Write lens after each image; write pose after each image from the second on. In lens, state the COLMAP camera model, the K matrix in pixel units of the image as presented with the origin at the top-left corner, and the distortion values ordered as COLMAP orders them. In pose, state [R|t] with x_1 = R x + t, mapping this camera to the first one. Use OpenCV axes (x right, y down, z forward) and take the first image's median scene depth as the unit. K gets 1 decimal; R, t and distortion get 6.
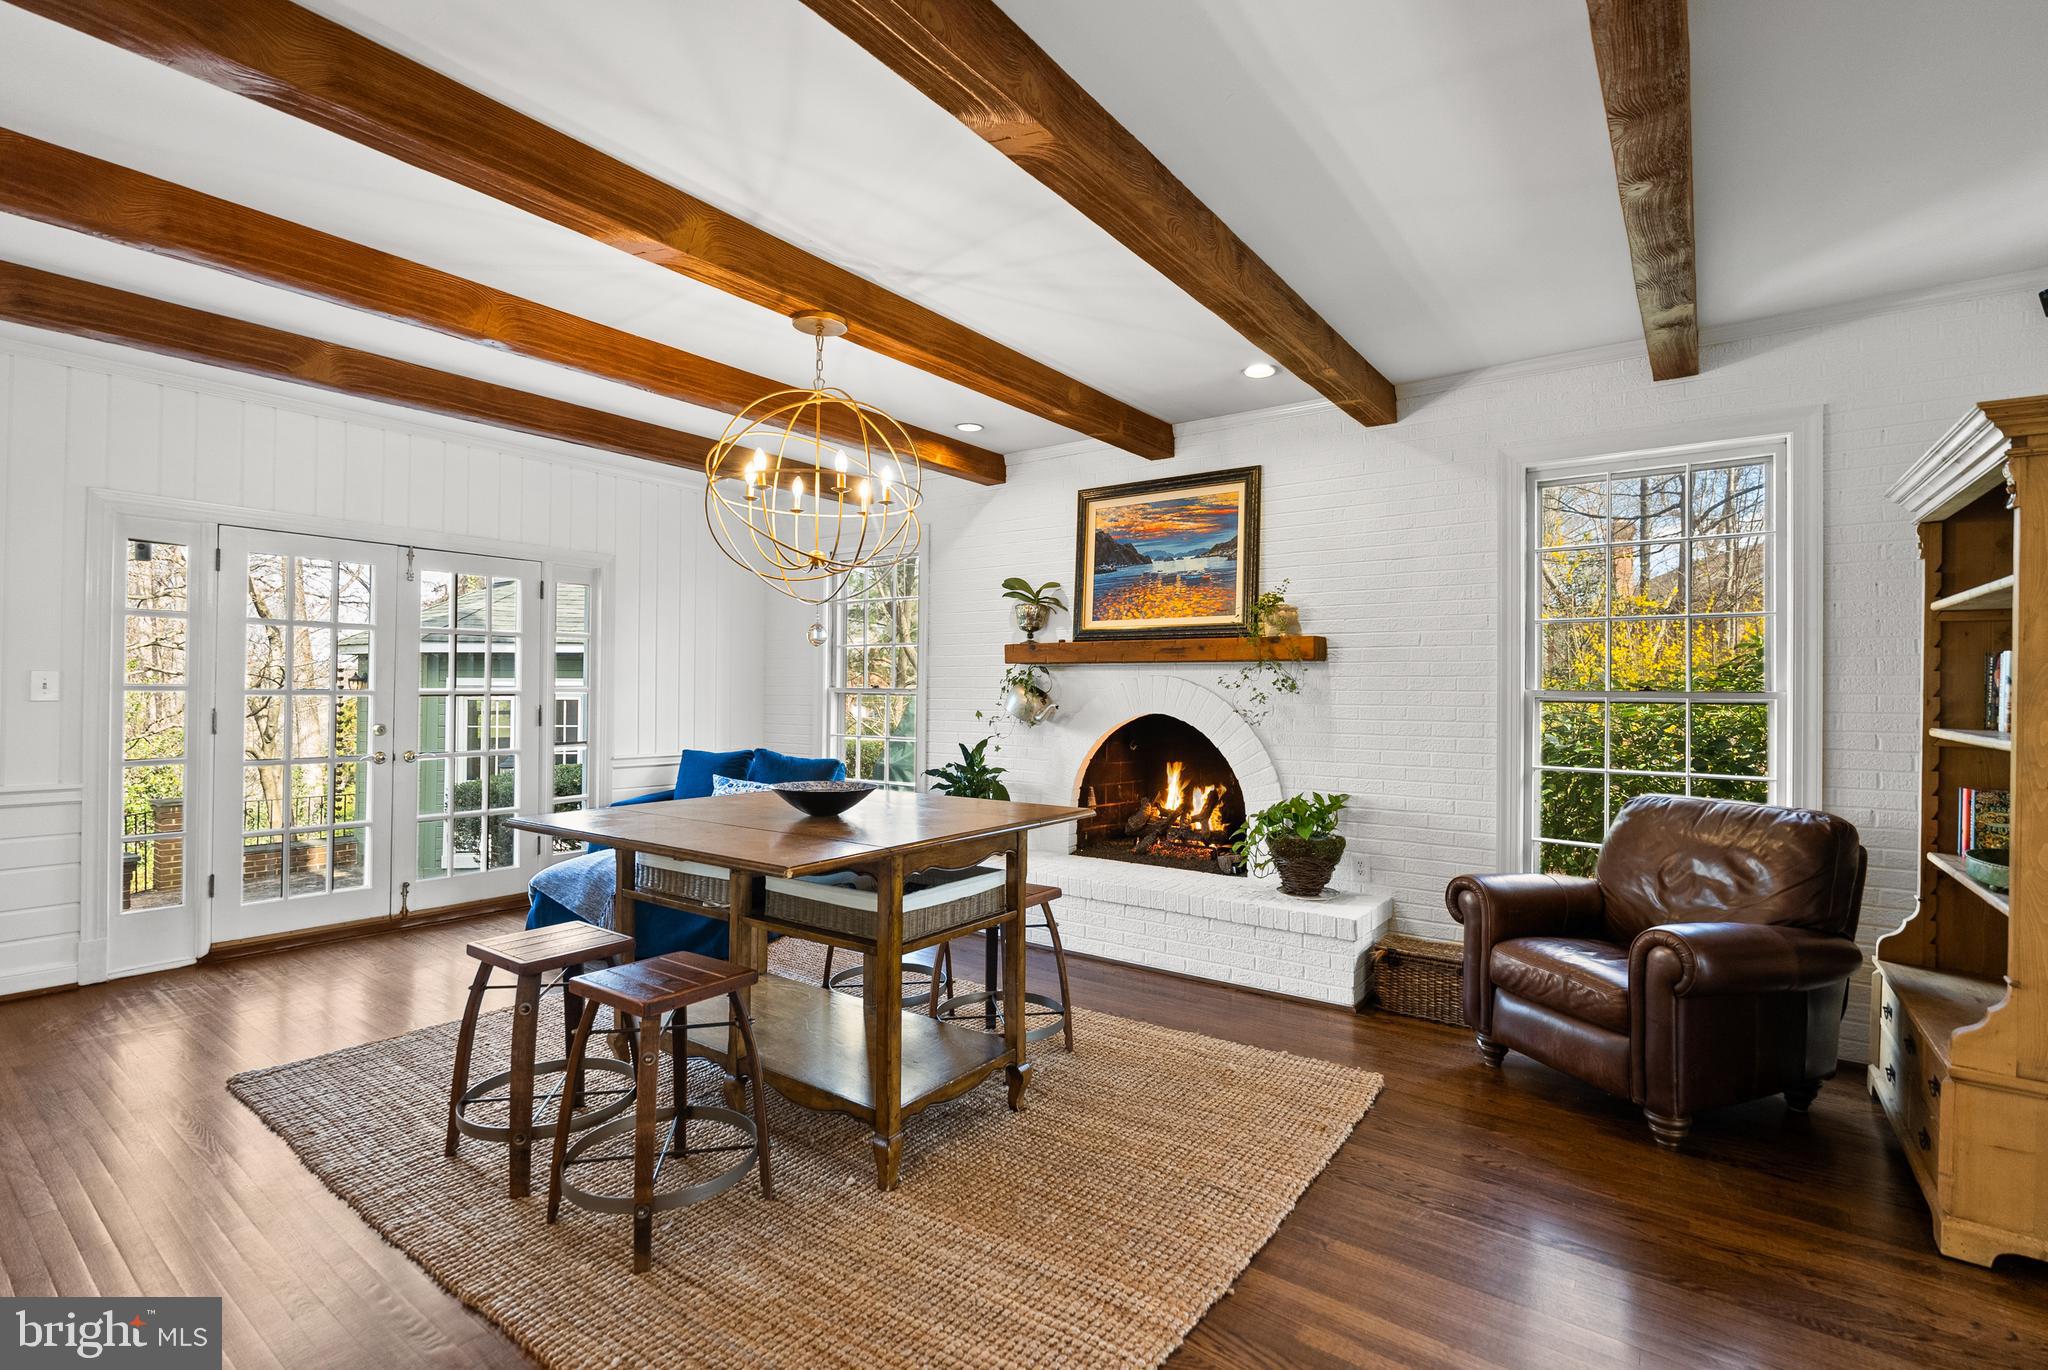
lens RADIAL K [[925.8, 0, 1024.0], [0, 925.8, 685.0], [0, 0, 1]] dist [-0.000546, -0.000010]
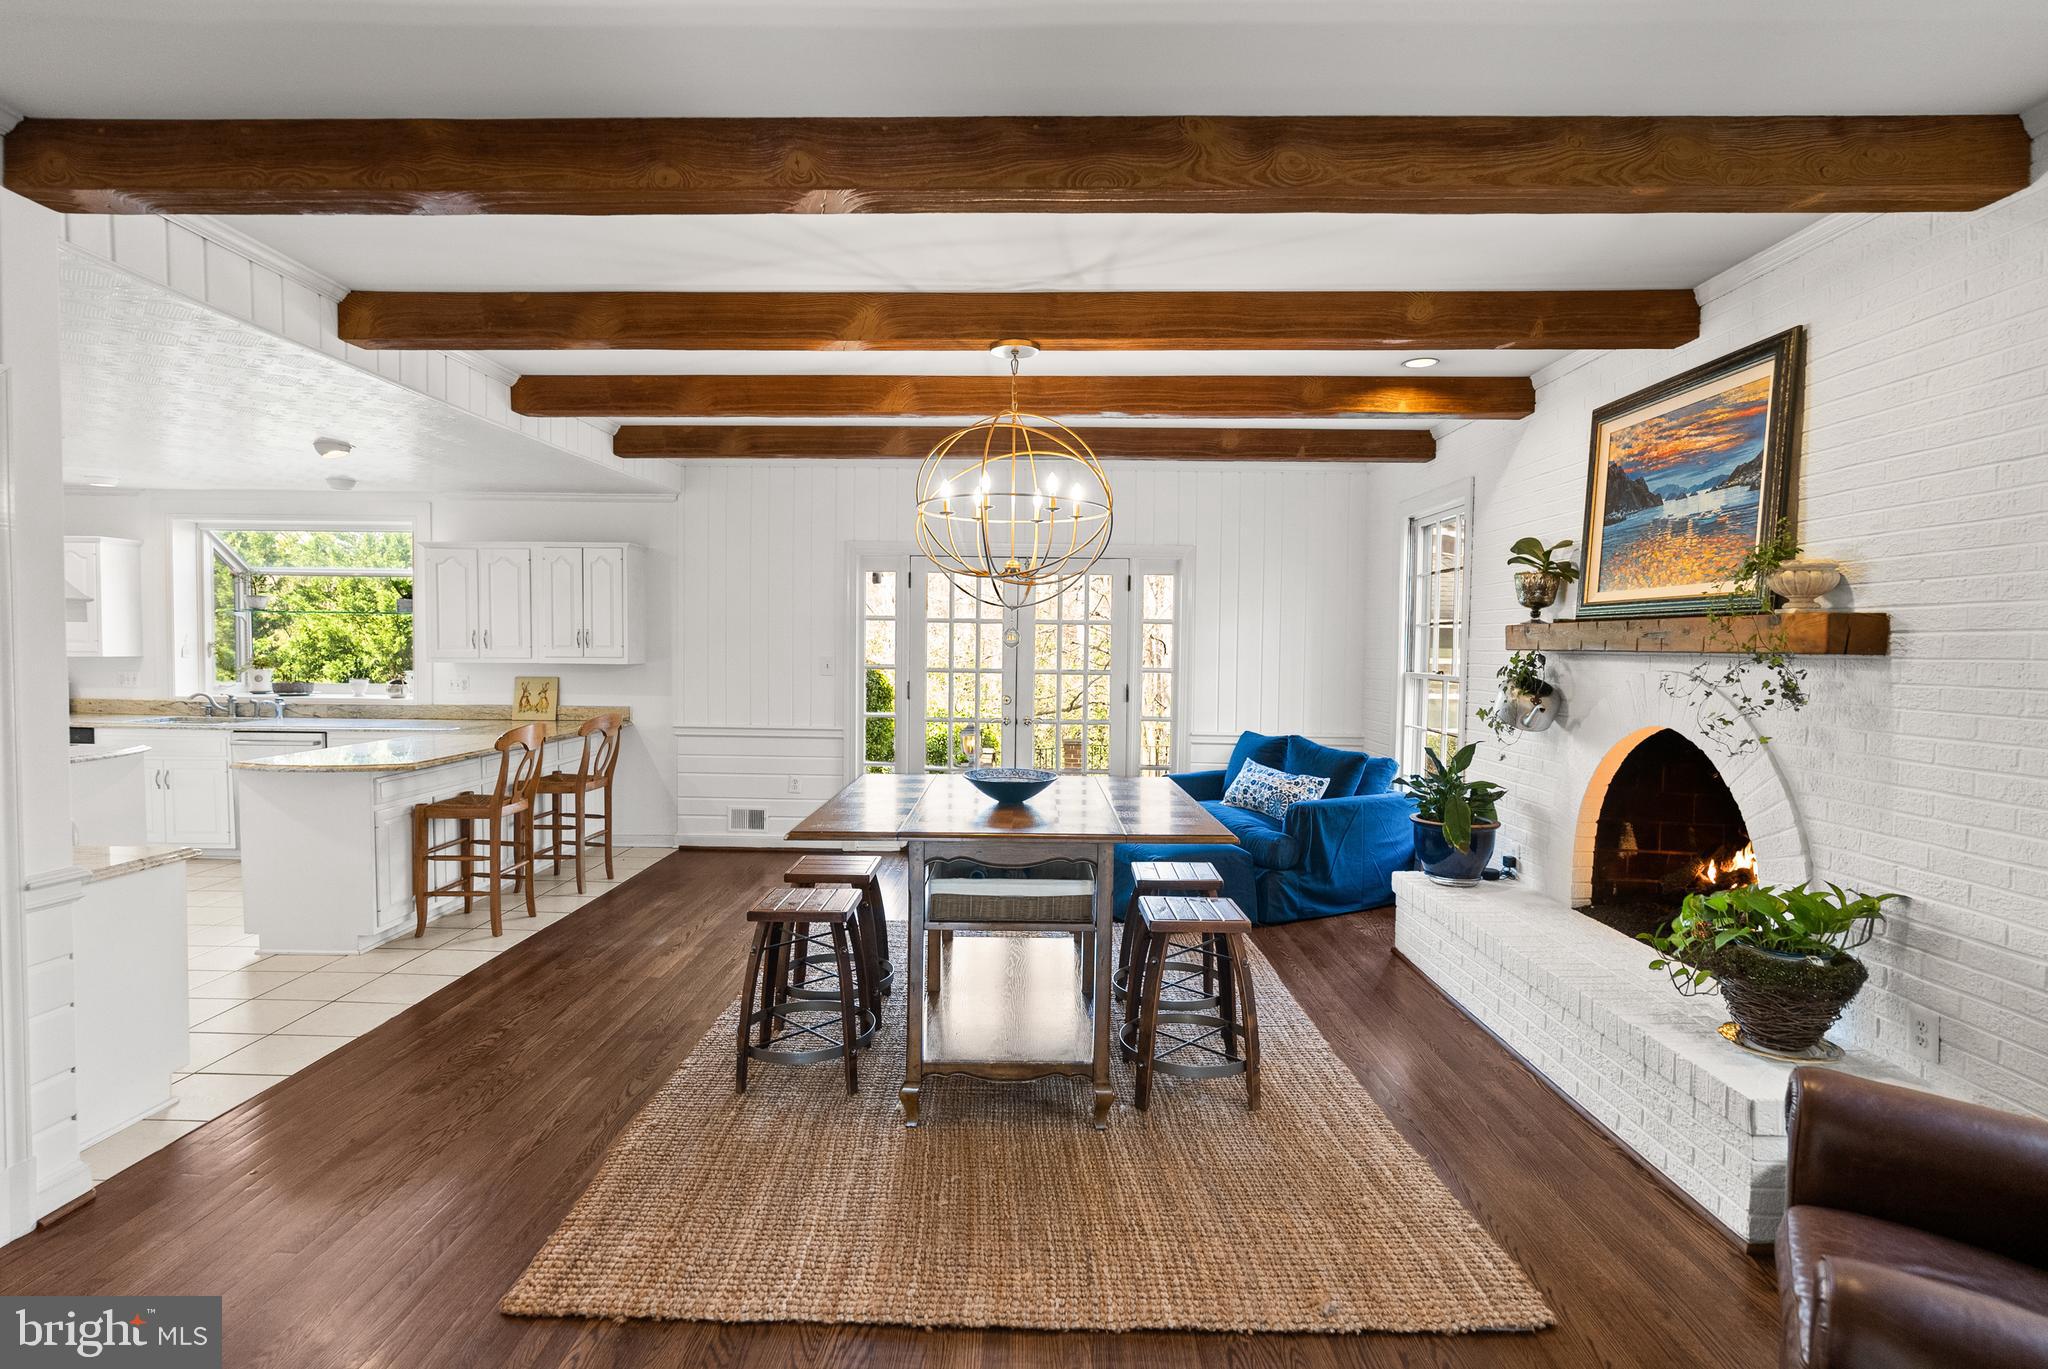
lens RADIAL K [[989.4, 0, 1024.0], [0, 989.4, 684.5], [0, 0, 1]] dist [-0.002272, 0.000577]
pose [[0.587242, 0.033010, -0.808738, 0.472391], [-0.004278, 0.999281, 0.037681, -0.026663], [0.809400, -0.018668, 0.586961, 0.206789]]
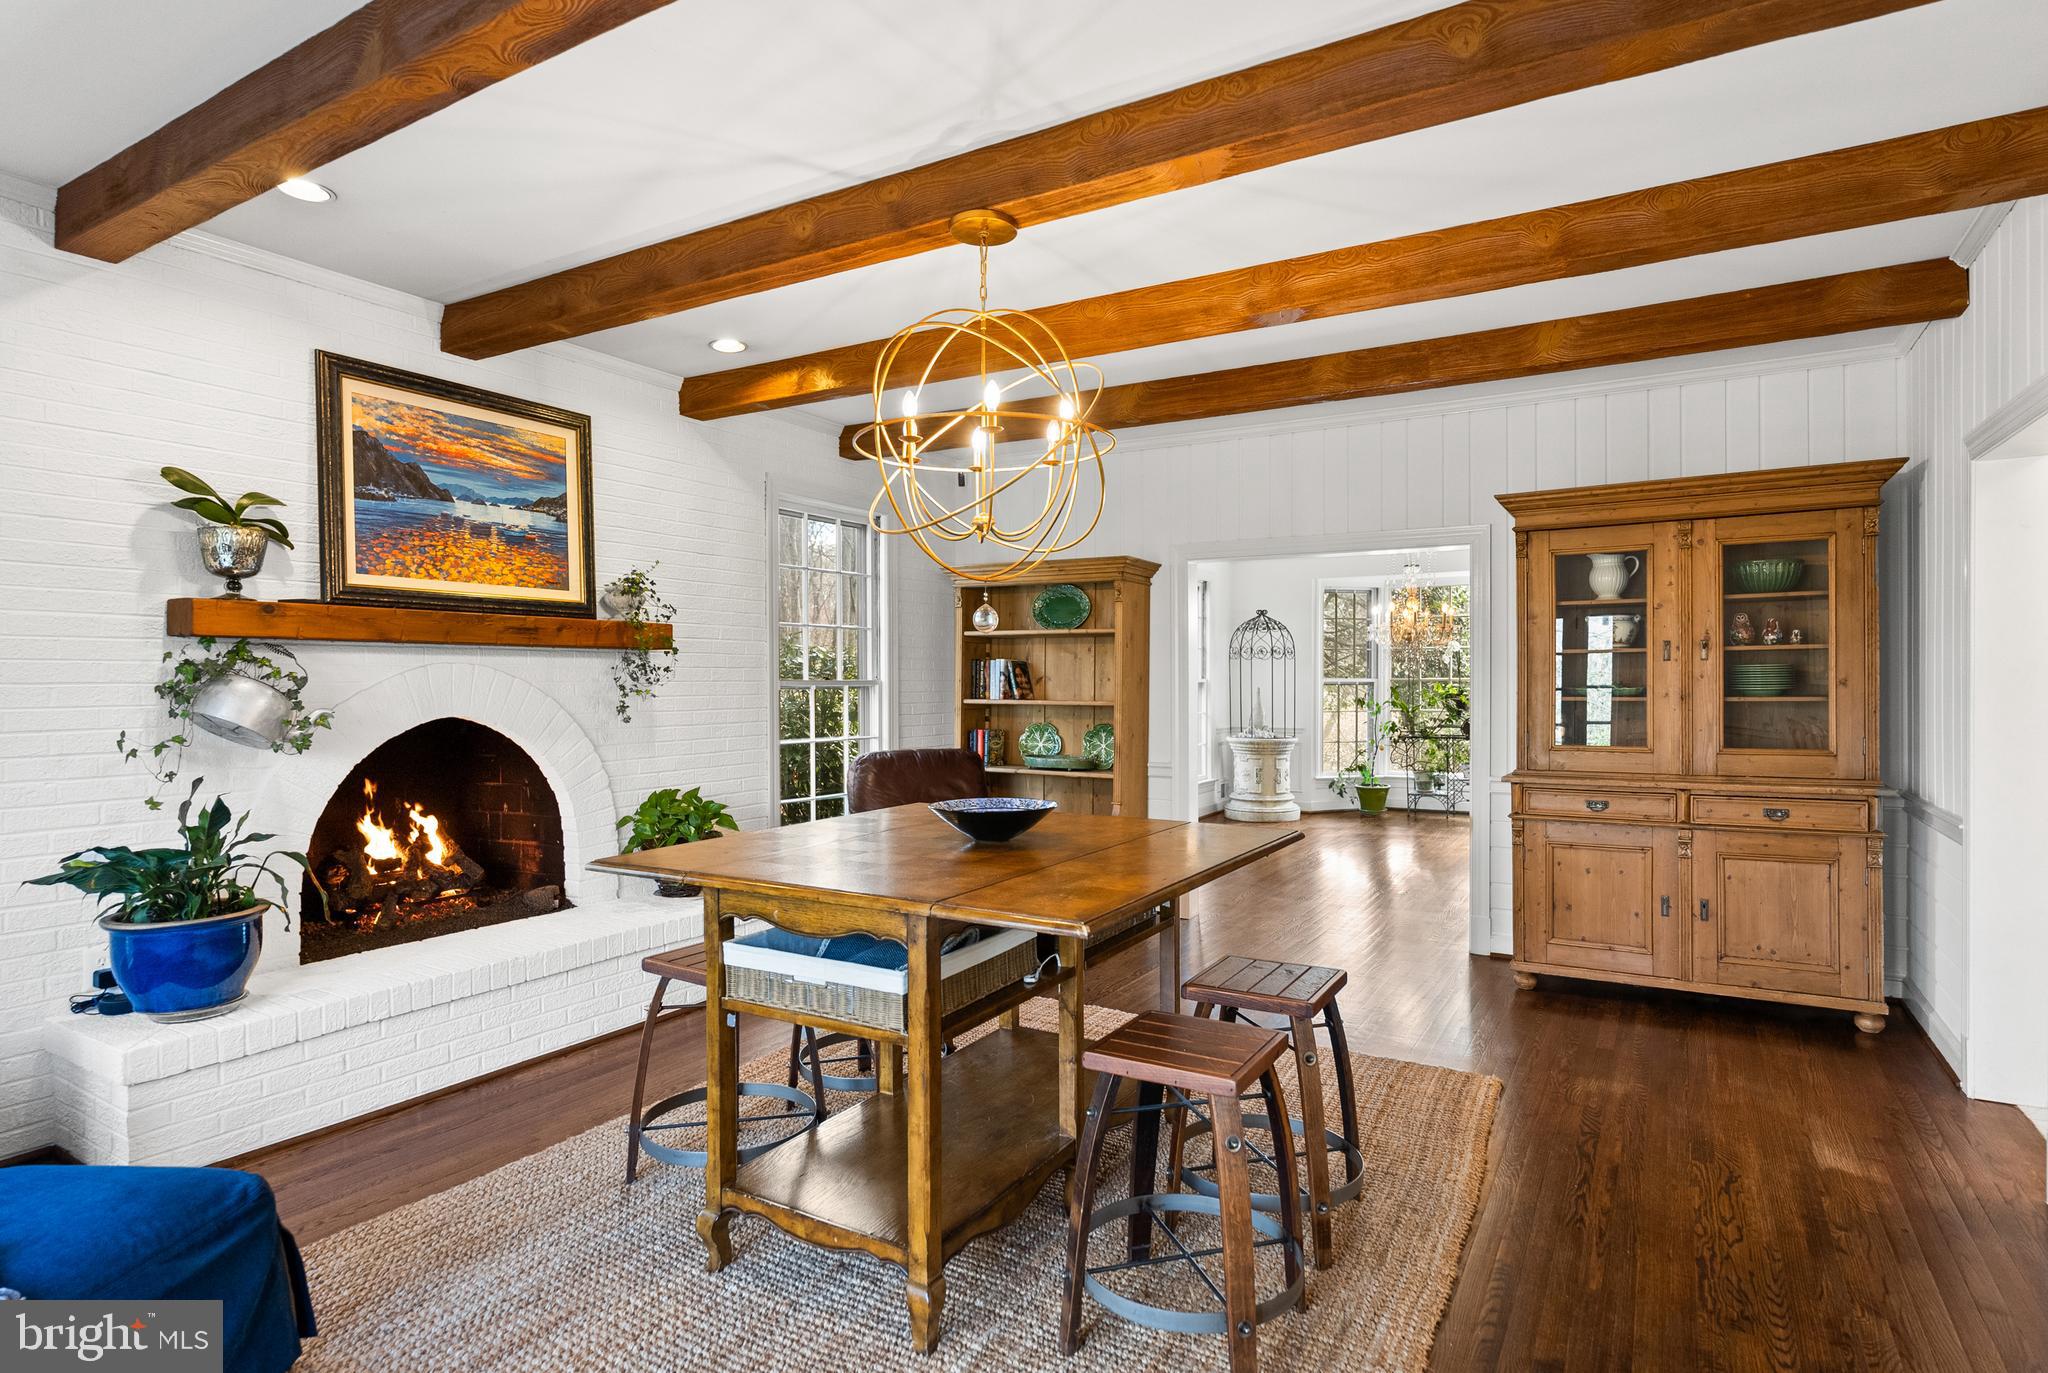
lens RADIAL K [[1090.5, 0, 1024.0], [0, 1090.5, 686.5], [0, 0, 1]] dist [-0.001537, -0.000140]
pose [[-0.095321, -0.012037, 0.995374, -0.755104], [-0.001756, 0.999927, 0.011924, -0.003135], [-0.995445, -0.000611, -0.095335, 0.679789]]
